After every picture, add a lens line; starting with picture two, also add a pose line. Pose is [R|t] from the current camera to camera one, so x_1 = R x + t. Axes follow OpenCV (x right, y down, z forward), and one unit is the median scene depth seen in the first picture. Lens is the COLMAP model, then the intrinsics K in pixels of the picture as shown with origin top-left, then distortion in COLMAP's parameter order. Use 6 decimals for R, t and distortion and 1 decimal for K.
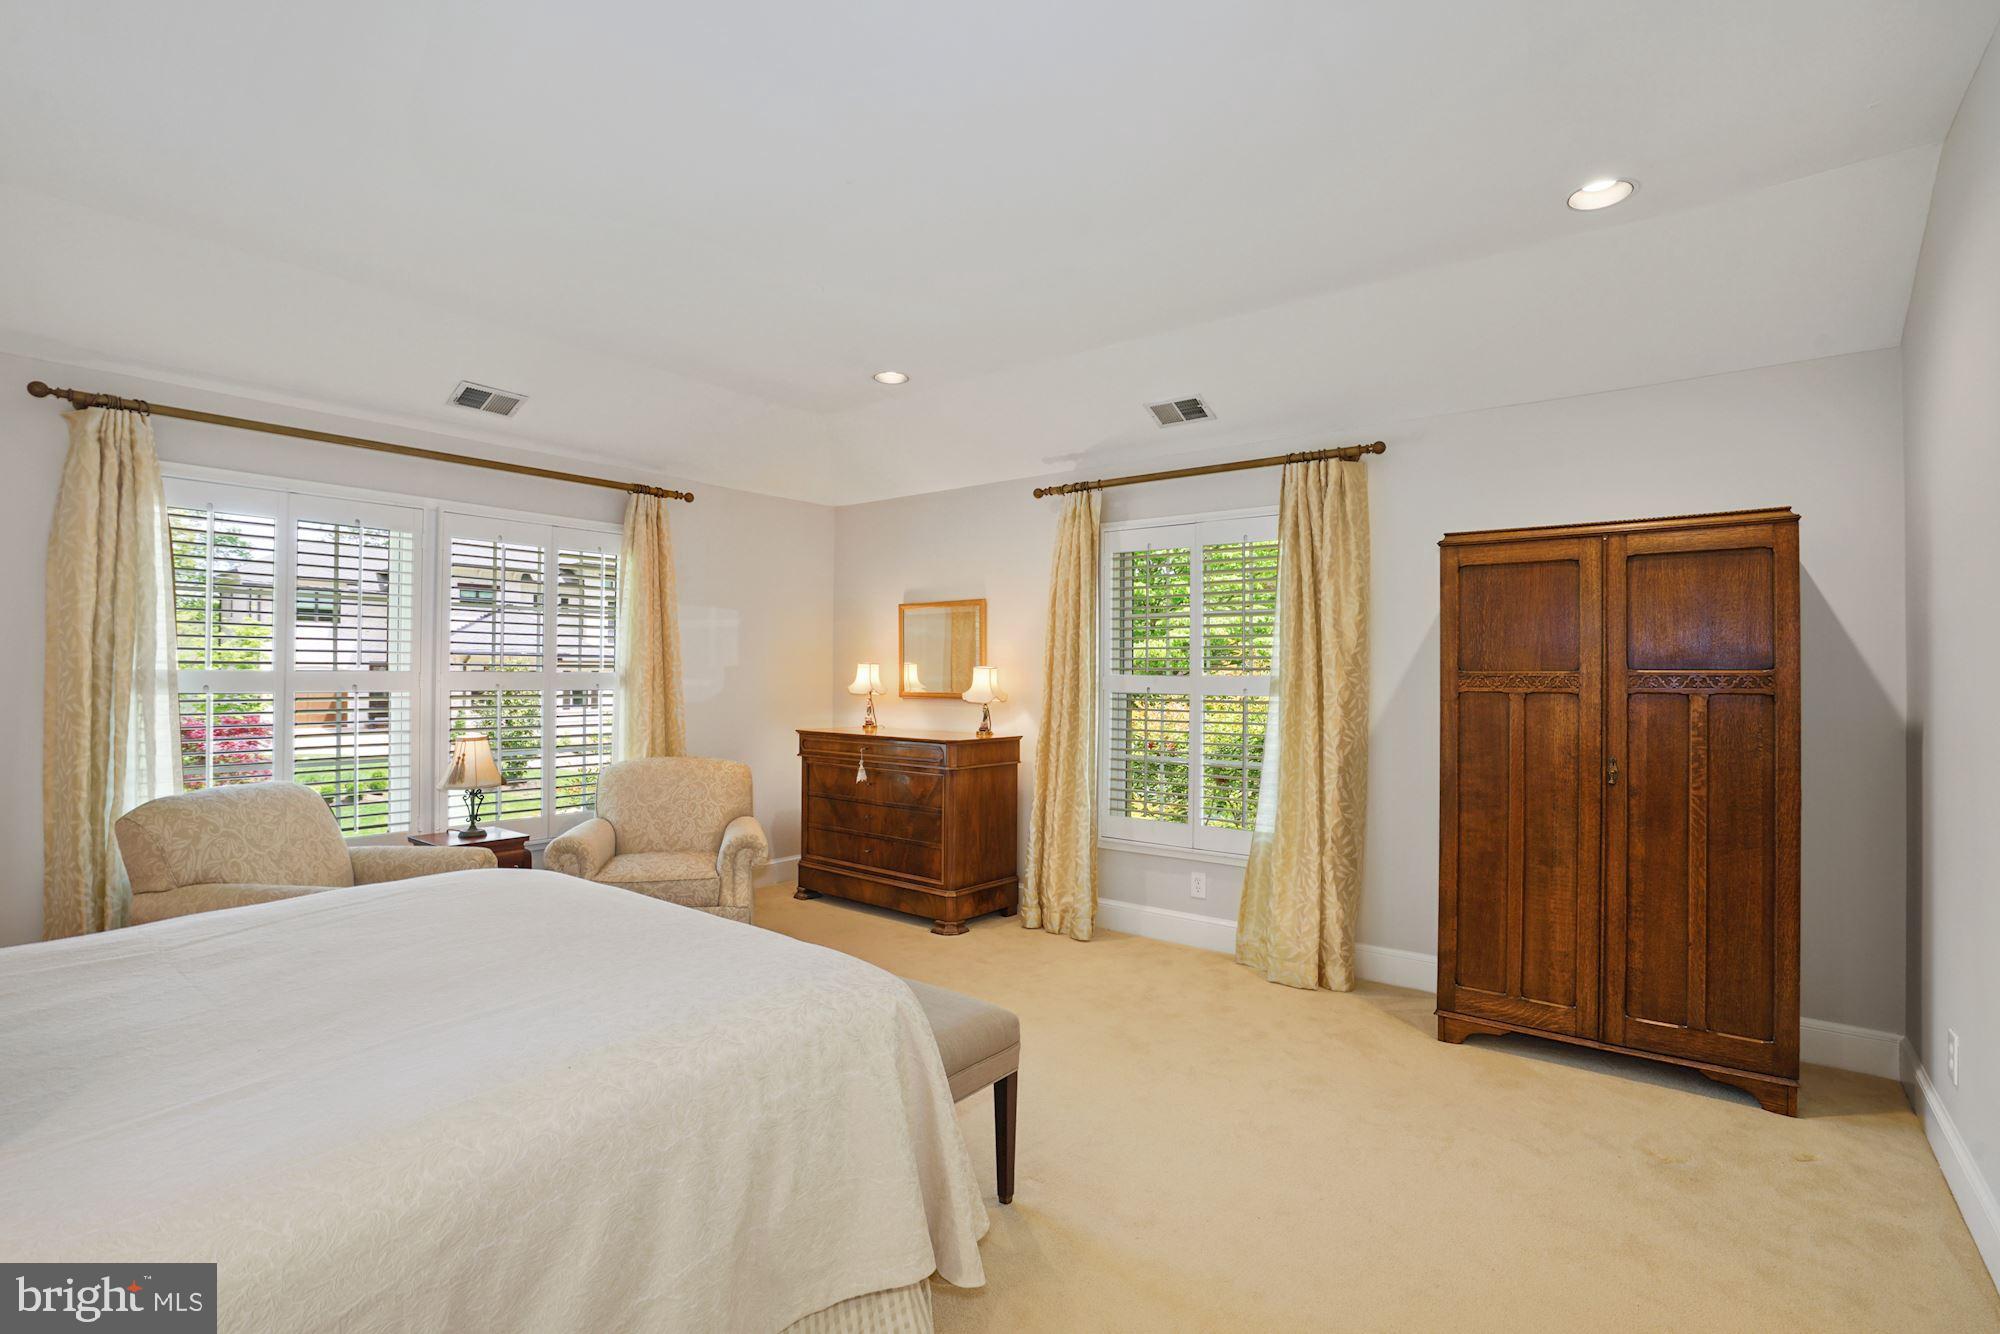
lens RADIAL K [[934.1, 0, 993.5], [0, 934.1, 673.8], [0, 0, 1]] dist [-0.013263, 0.000407]
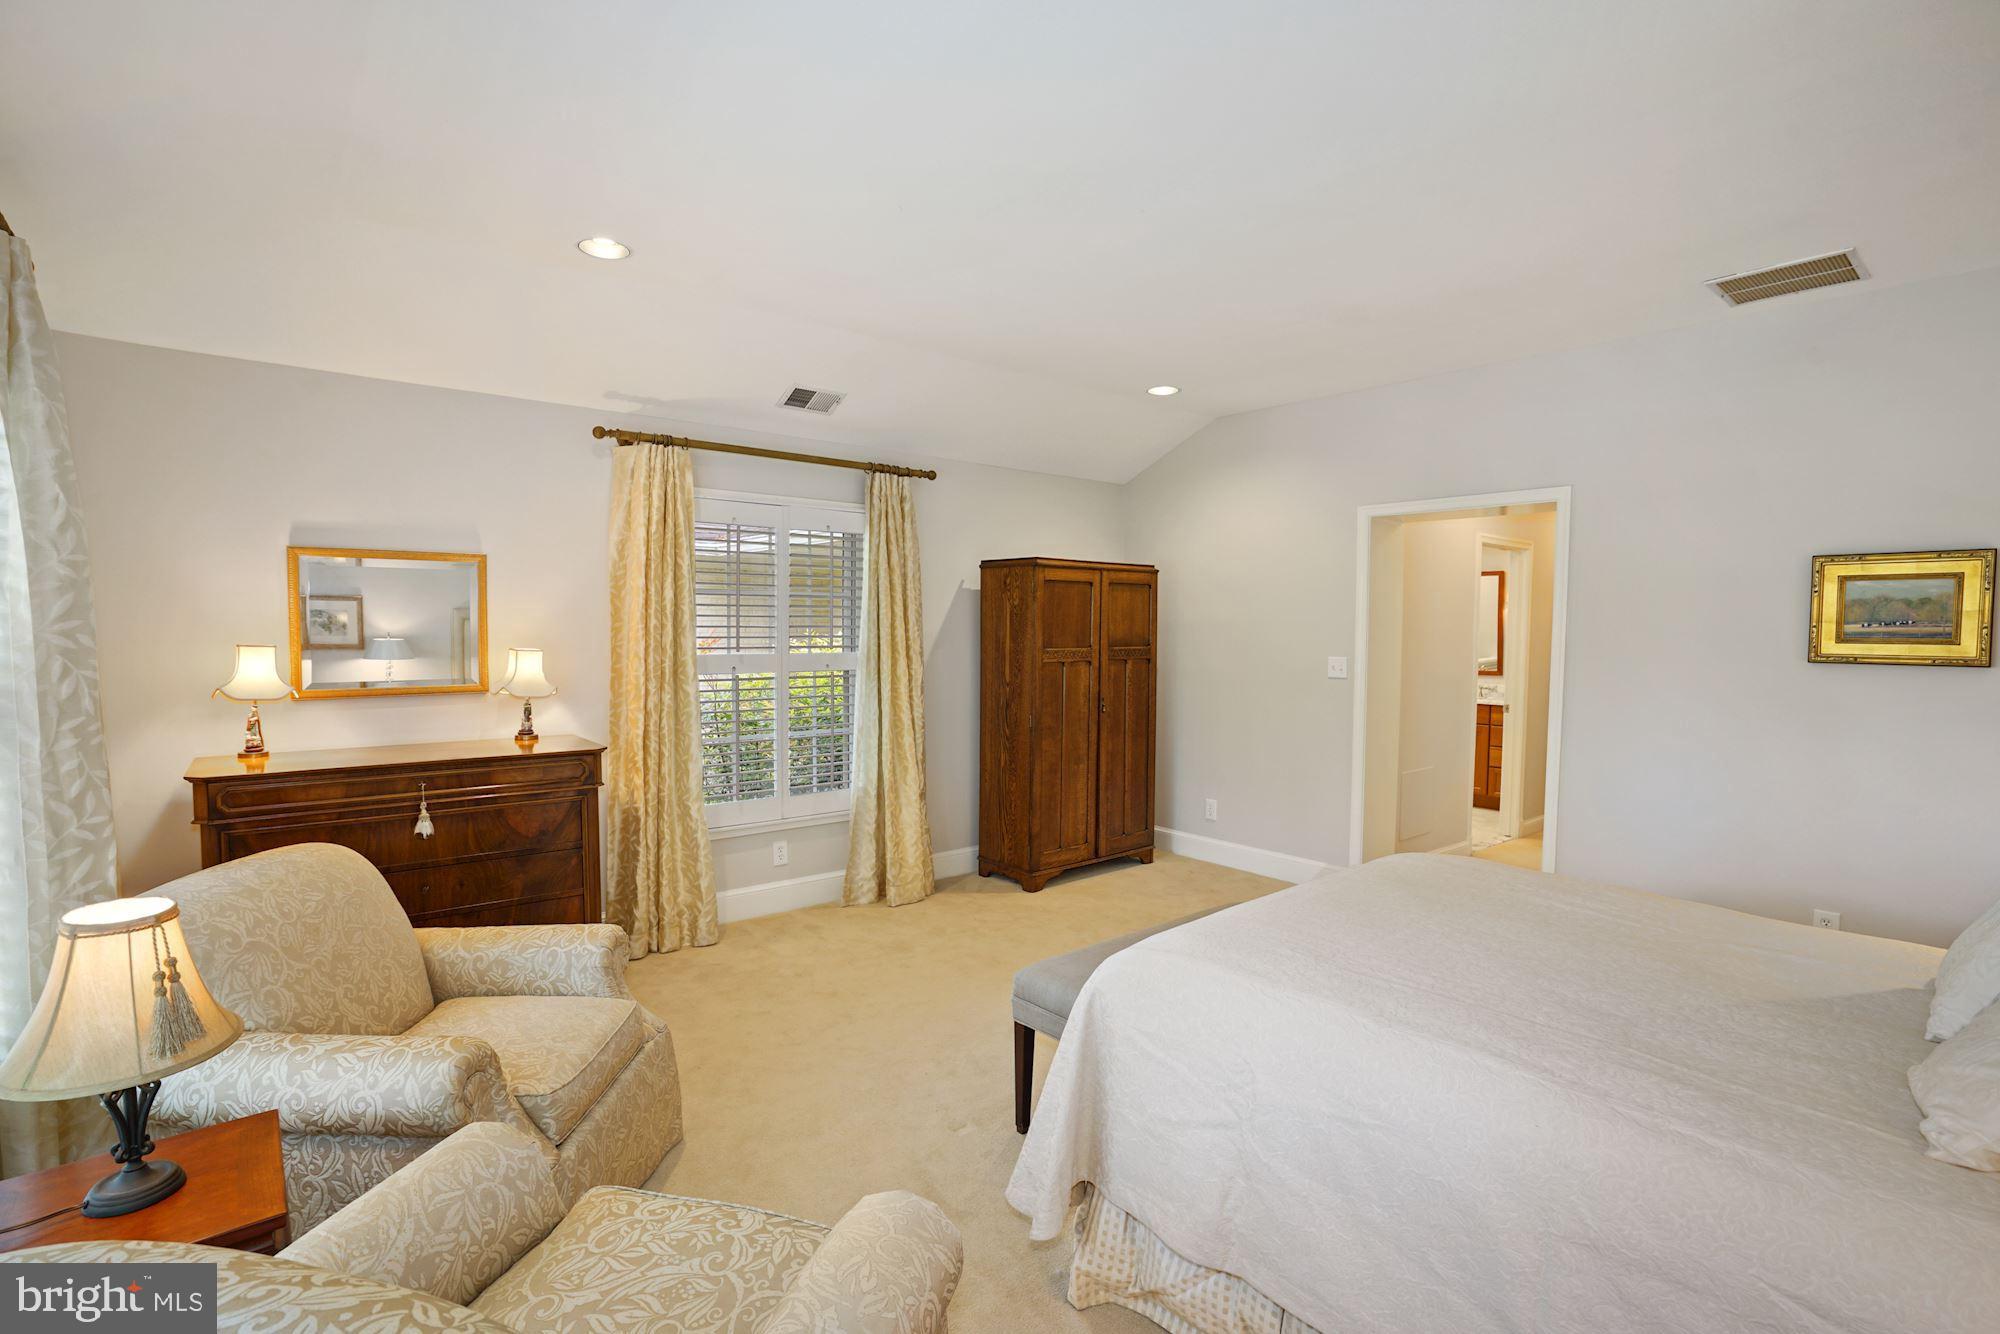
lens RADIAL K [[934.1, 0, 993.5], [0, 934.1, 673.8], [0, 0, 1]] dist [-0.013263, 0.000407]
pose [[0.228241, -0.055335, 0.972031, -0.786754], [-0.004966, 0.998304, 0.057997, -0.039614], [-0.973592, -0.018065, 0.227579, 0.568953]]
